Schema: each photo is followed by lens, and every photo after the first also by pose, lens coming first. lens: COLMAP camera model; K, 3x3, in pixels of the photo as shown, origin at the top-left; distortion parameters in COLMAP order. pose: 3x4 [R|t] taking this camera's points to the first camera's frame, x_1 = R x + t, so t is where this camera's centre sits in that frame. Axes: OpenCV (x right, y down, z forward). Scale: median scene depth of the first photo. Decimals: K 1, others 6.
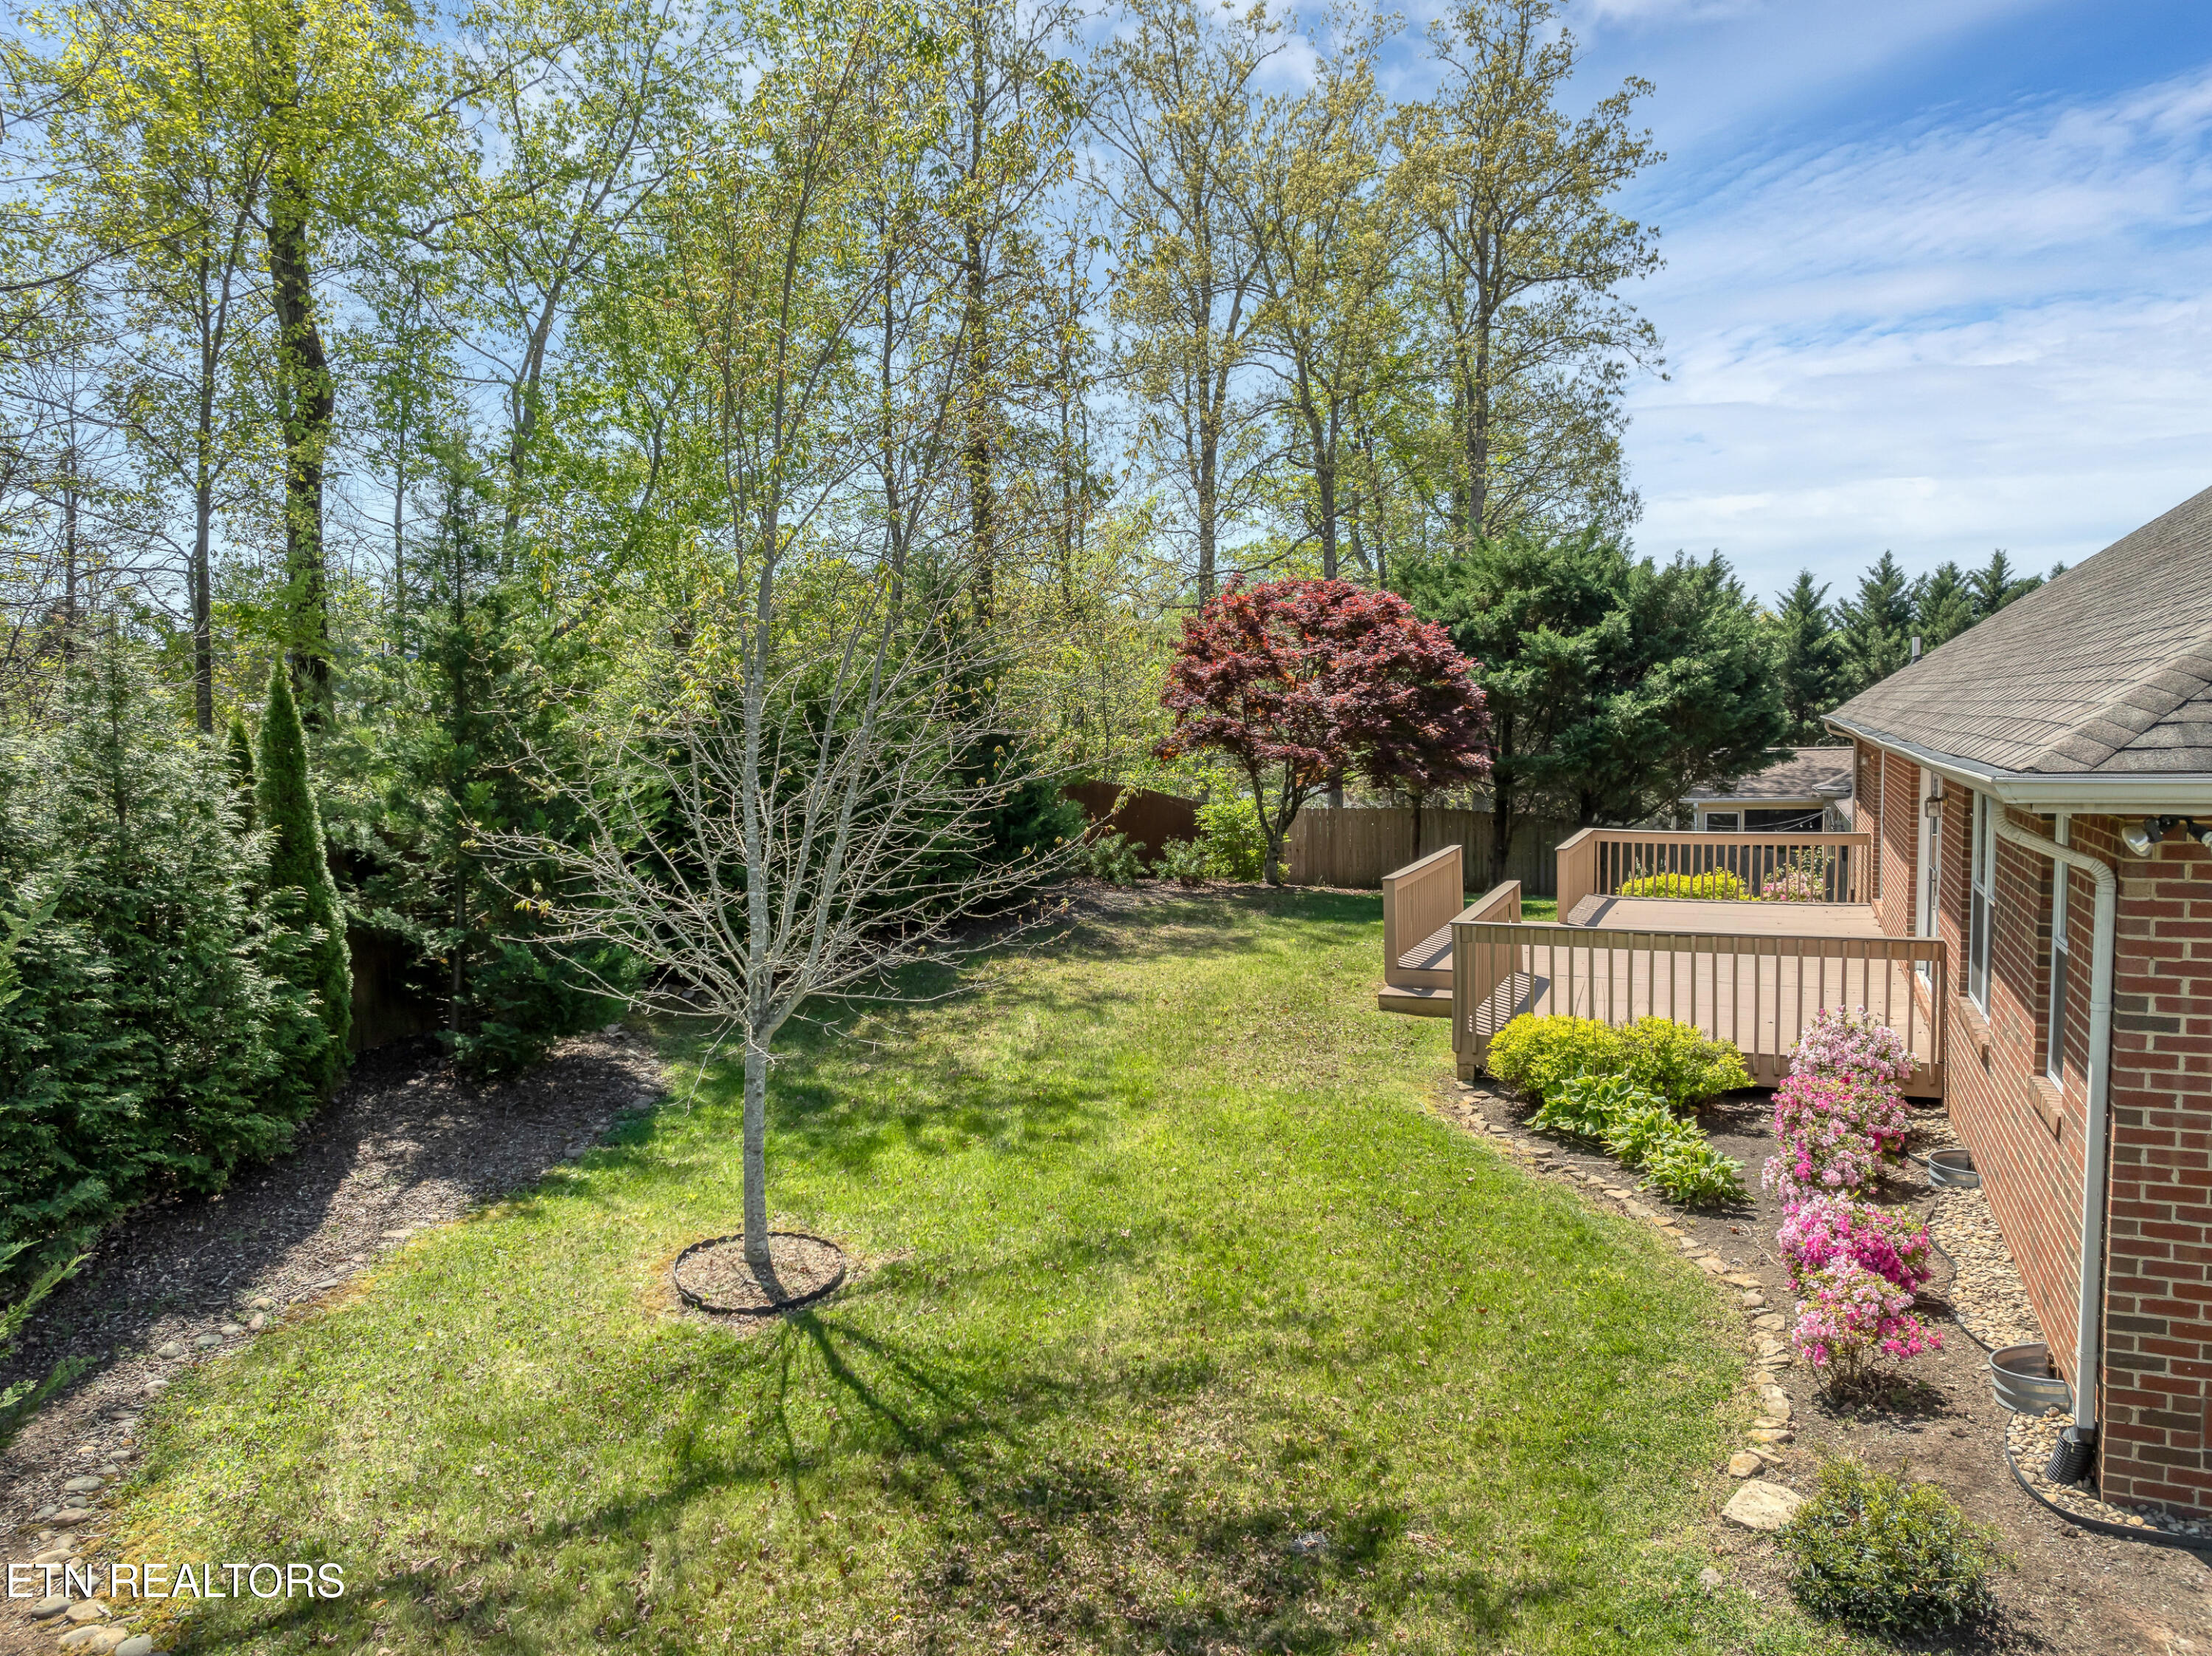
lens RADIAL K [[1561.1, 0, 1105.8], [0, 1561.1, 838.2], [0, 0, 1]] dist [-0.054876, 0.029553]
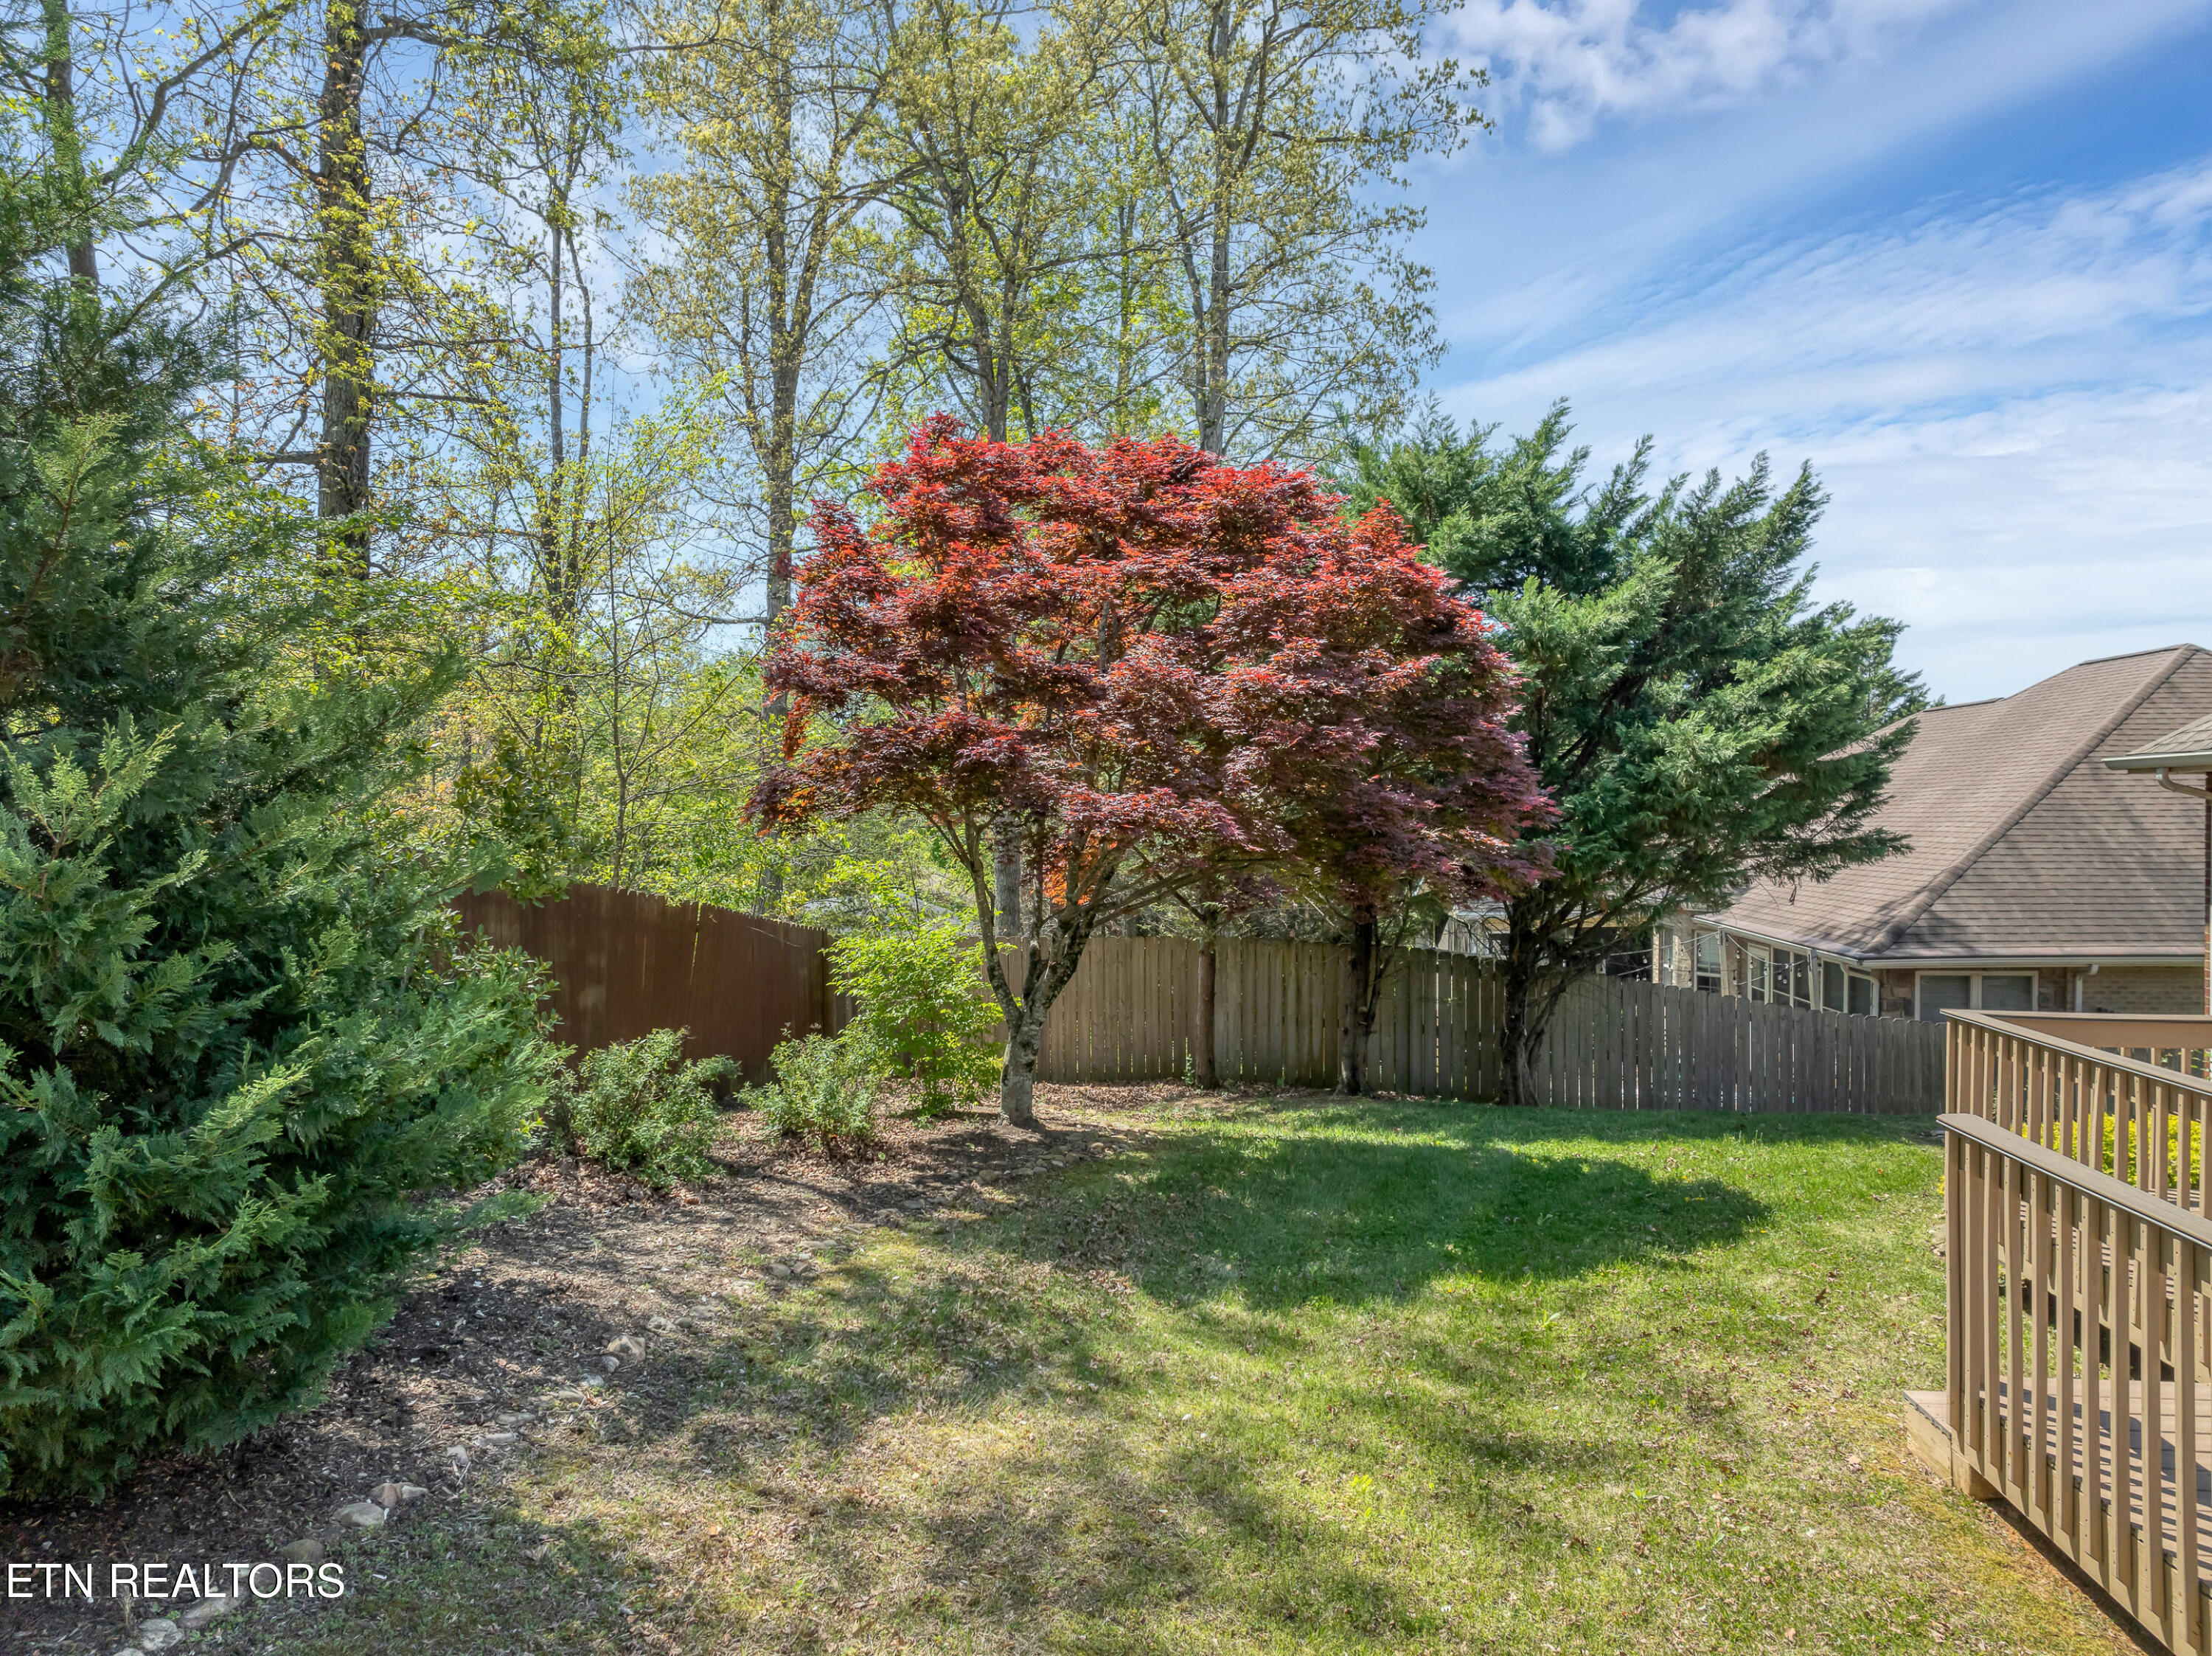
lens RADIAL K [[1561.1, 0, 1105.8], [0, 1561.1, 838.2], [0, 0, 1]] dist [-0.054876, 0.029553]
pose [[0.948297, 0.015132, 0.317025, -0.021323], [0.006836, 0.997657, -0.068067, -0.055600], [-0.317312, 0.066714, 0.945972, 1.616312]]
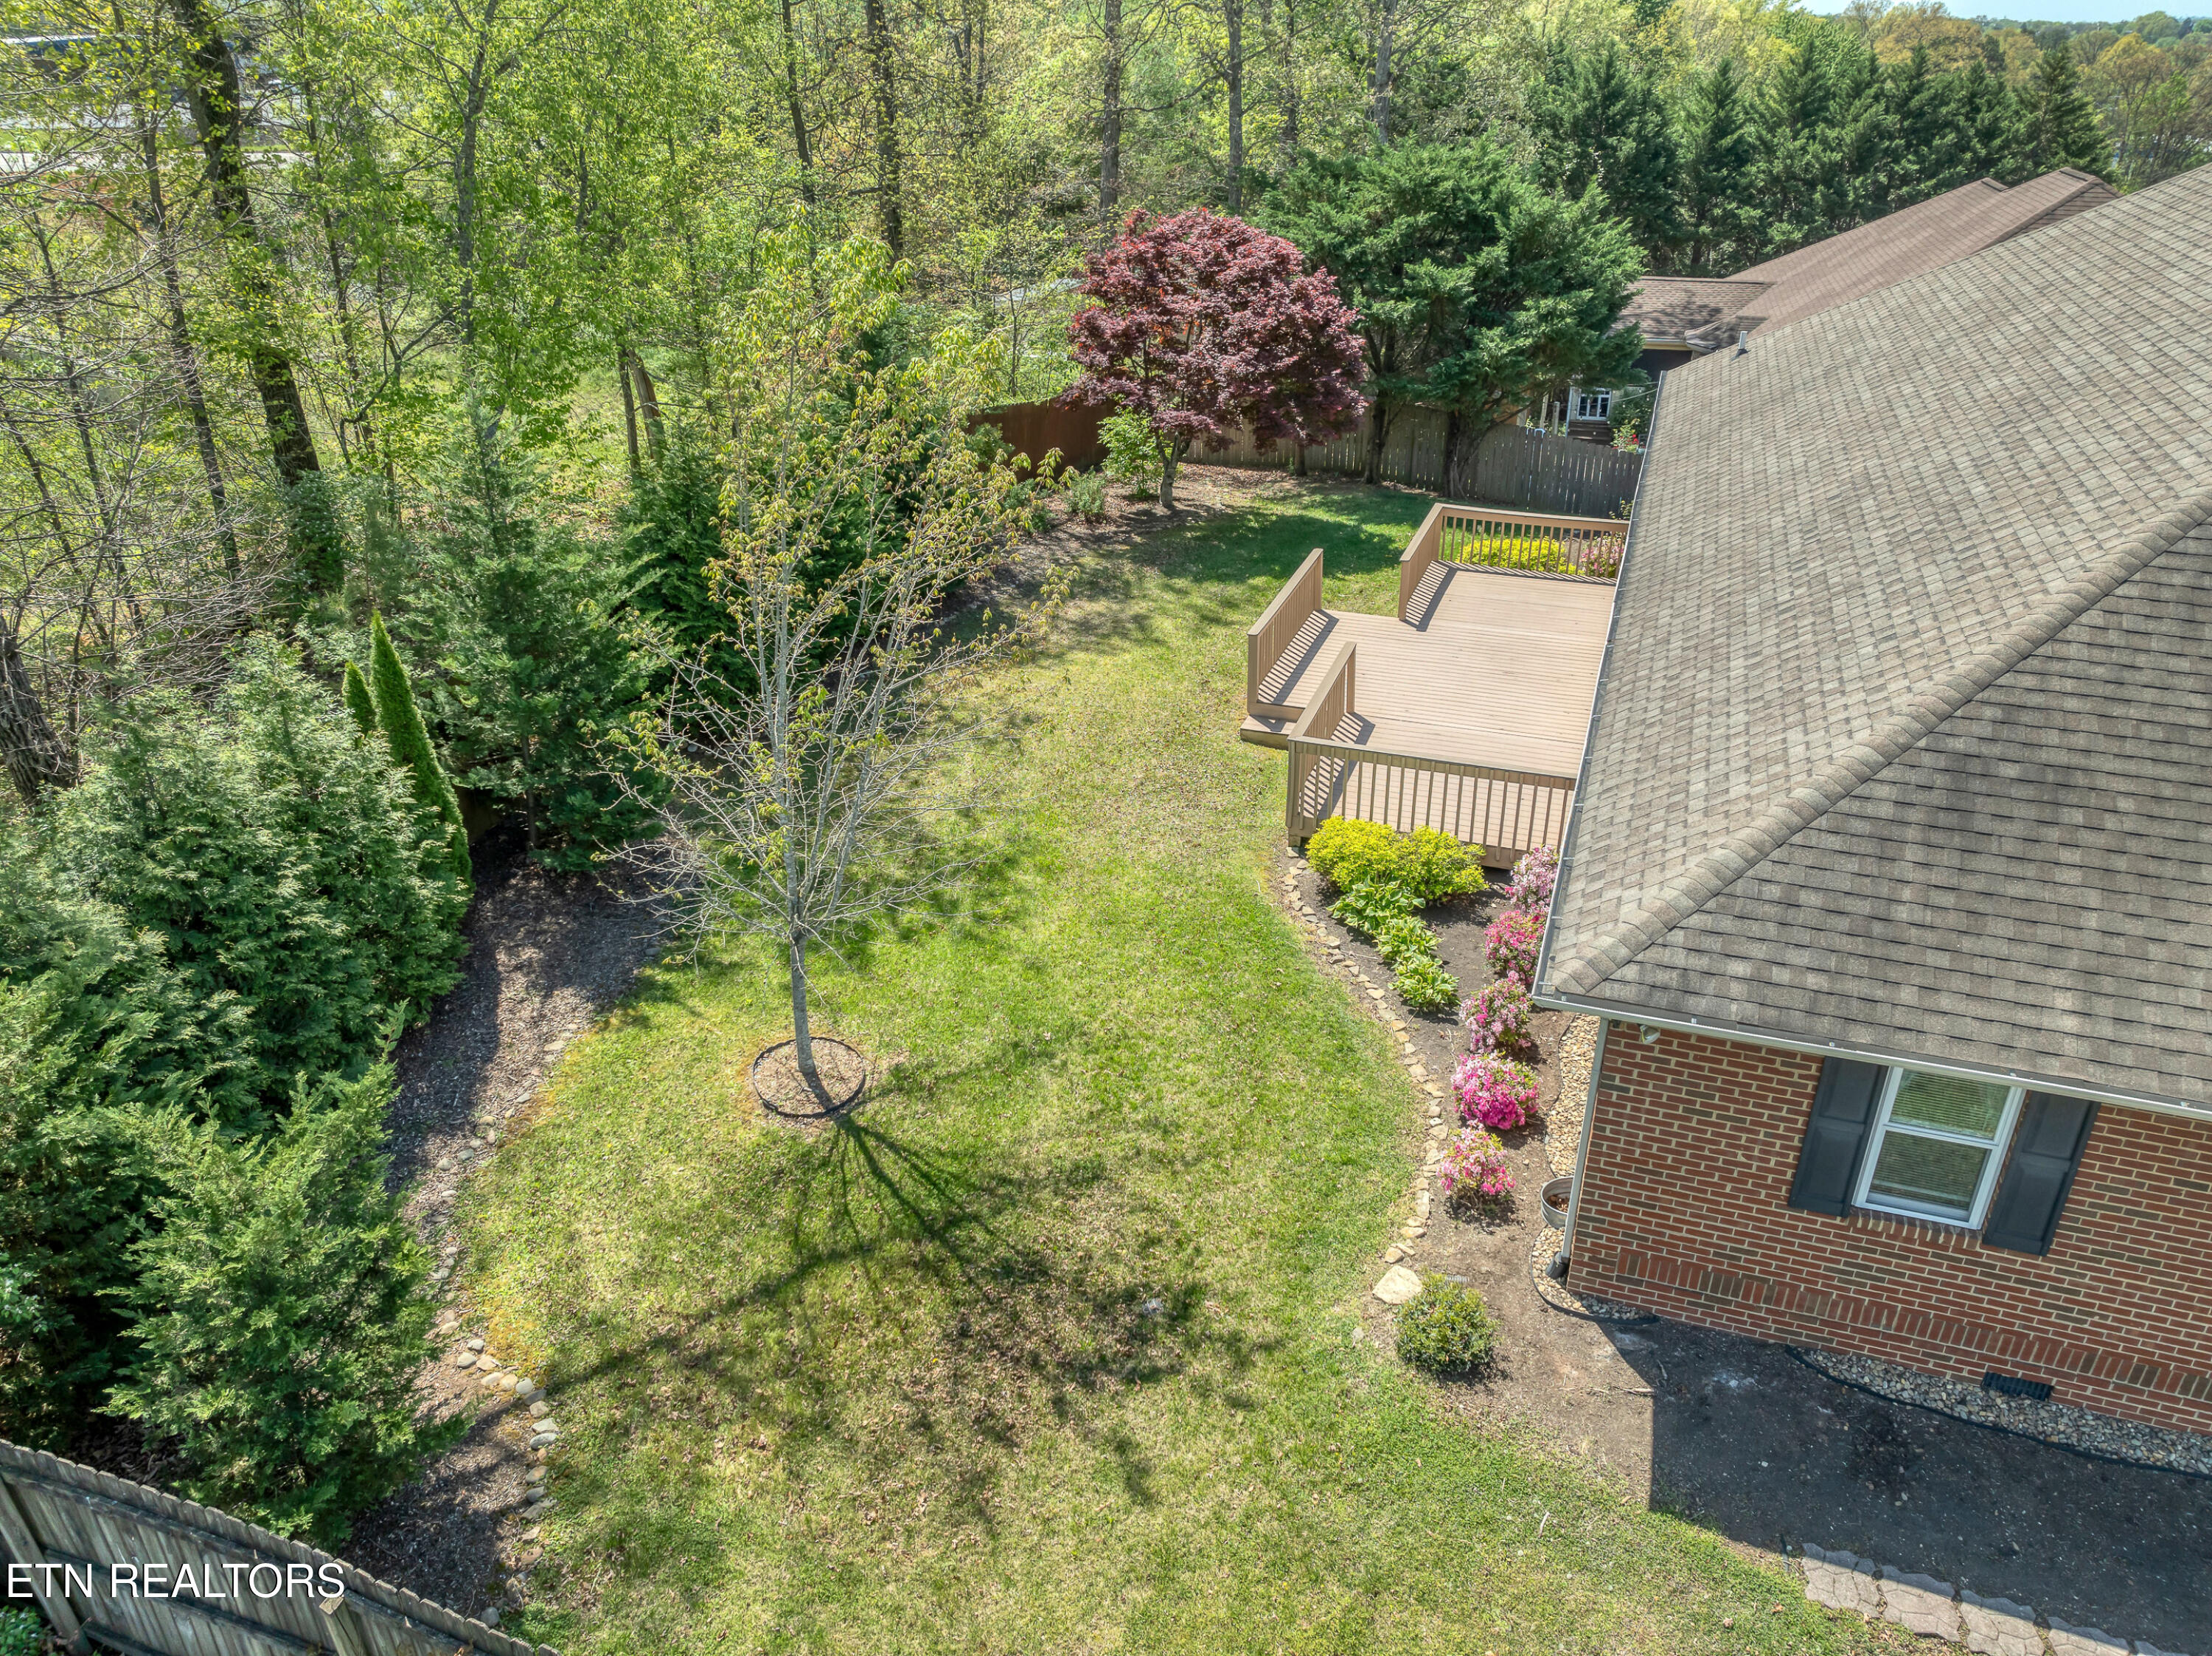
lens RADIAL K [[1578.1, 0, 1109.5], [0, 1578.1, 820.8], [0, 0, 1]] dist [-0.032714, -0.000369]
pose [[0.998158, -0.020199, 0.057207, -0.011827], [-0.003761, 0.920532, 0.390648, -0.567310], [-0.060552, -0.390144, 0.918761, -0.351101]]
